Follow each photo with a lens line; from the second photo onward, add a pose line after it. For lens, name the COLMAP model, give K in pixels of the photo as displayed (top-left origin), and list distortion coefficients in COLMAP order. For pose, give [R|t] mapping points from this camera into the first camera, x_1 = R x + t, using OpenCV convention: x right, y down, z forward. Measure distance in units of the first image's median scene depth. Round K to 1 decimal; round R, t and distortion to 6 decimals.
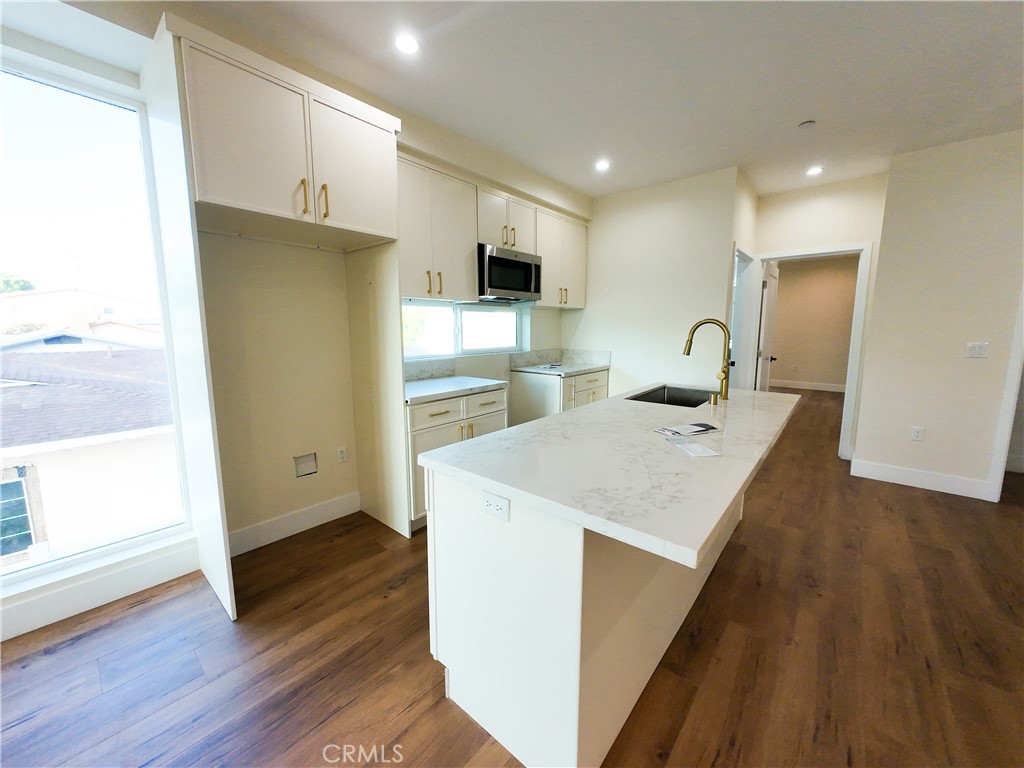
lens RADIAL K [[394.0, 0, 513.6], [0, 394.0, 380.6], [0, 0, 1]] dist [-0.005965, 0.001203]
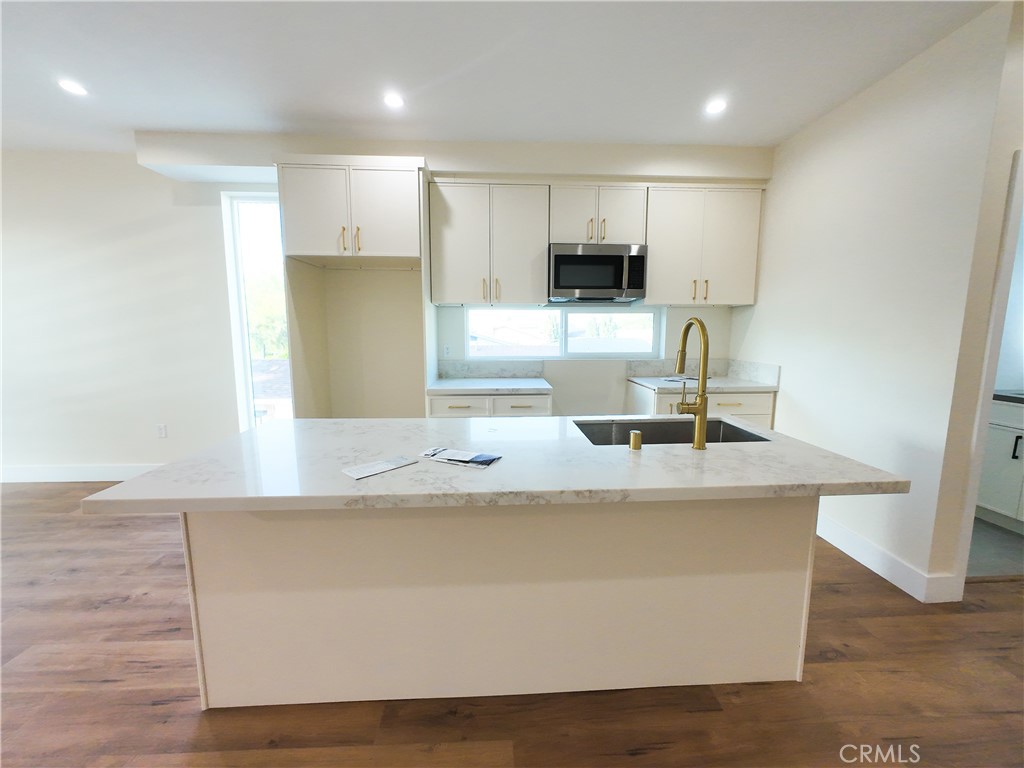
lens RADIAL K [[394.0, 0, 512.2], [0, 394.0, 380.9], [0, 0, 1]] dist [-0.005965, 0.001203]
pose [[0.685003, 0.096334, -0.722143, 0.608763], [-0.101638, 0.994162, 0.036211, -0.038992], [0.721415, 0.048592, 0.690796, 0.288542]]
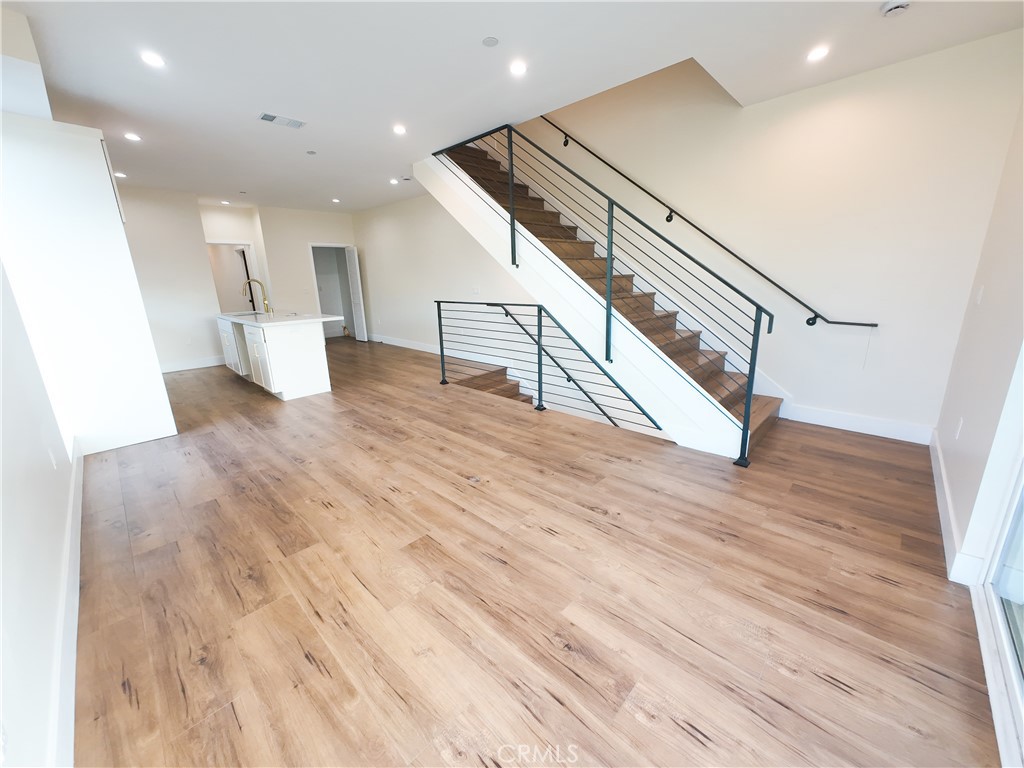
lens RADIAL K [[394.0, 0, 512.6], [0, 394.0, 383.4], [0, 0, 1]] dist [-0.005965, 0.001203]
pose [[0.053725, -0.264376, 0.962922, -1.503935], [0.161663, 0.953896, 0.252878, 0.076465], [-0.985382, 0.142084, 0.093988, -0.556732]]
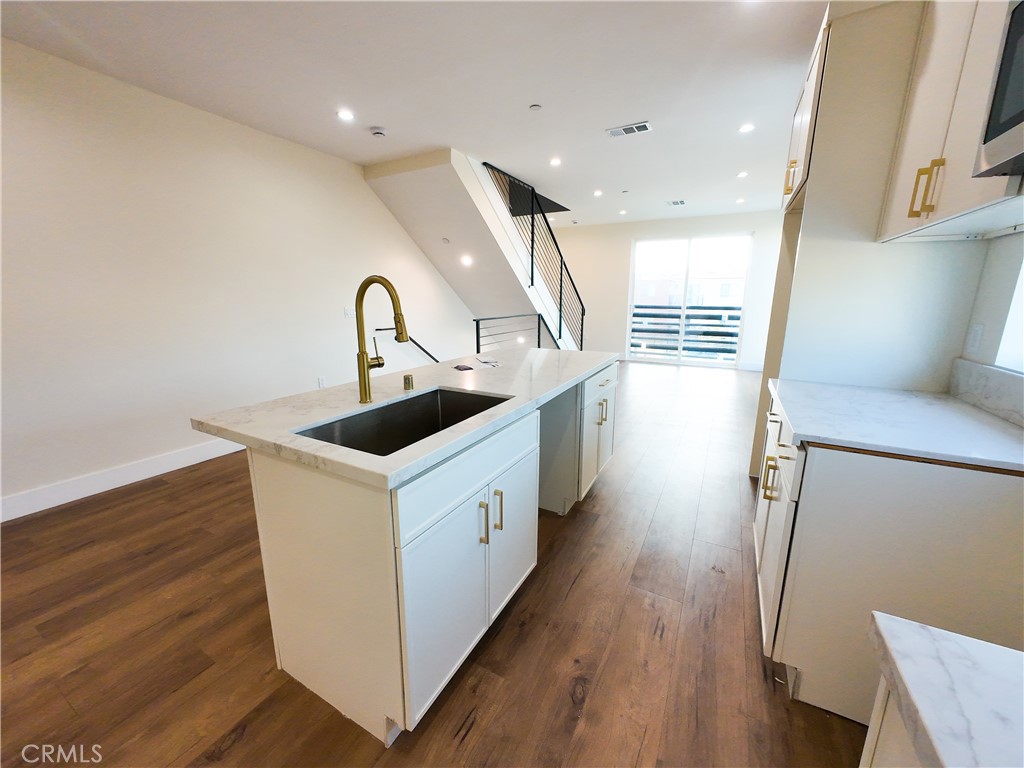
lens RADIAL K [[394.0, 0, 513.6], [0, 394.0, 381.7], [0, 0, 1]] dist [-0.005965, 0.001203]
pose [[-0.977575, 0.044437, -0.205845, 0.339156], [-0.029257, 0.939345, 0.341723, -0.170233], [0.208545, 0.340082, -0.916980, 1.301476]]
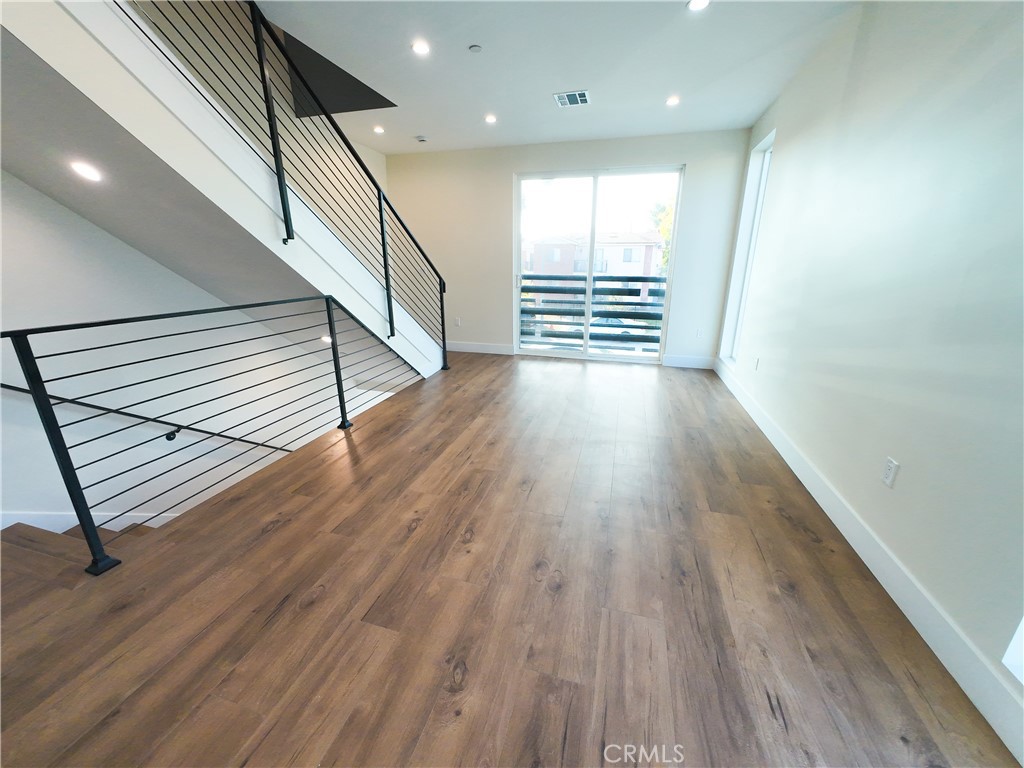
lens RADIAL K [[394.0, 0, 514.5], [0, 394.0, 380.6], [0, 0, 1]] dist [-0.005965, 0.001203]
pose [[-0.907322, 0.118903, -0.403272, -0.199306], [-0.060915, 0.911878, 0.405917, -0.064125], [0.416000, 0.392863, -0.820124, 0.535139]]
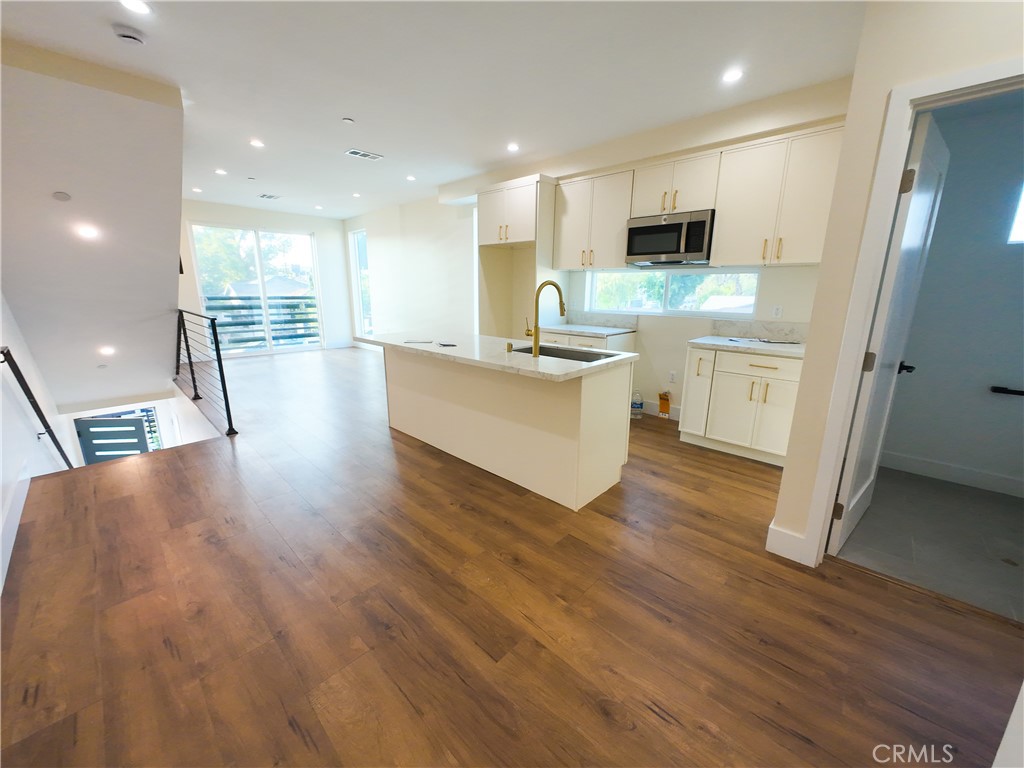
lens RADIAL K [[394.0, 0, 512.7], [0, 394.0, 381.2], [0, 0, 1]] dist [-0.005965, 0.001203]
pose [[-0.046928, 0.231199, -0.971774, 1.268930], [-0.145724, 0.960853, 0.235638, -0.105155], [0.988212, 0.152669, -0.011399, 0.762915]]
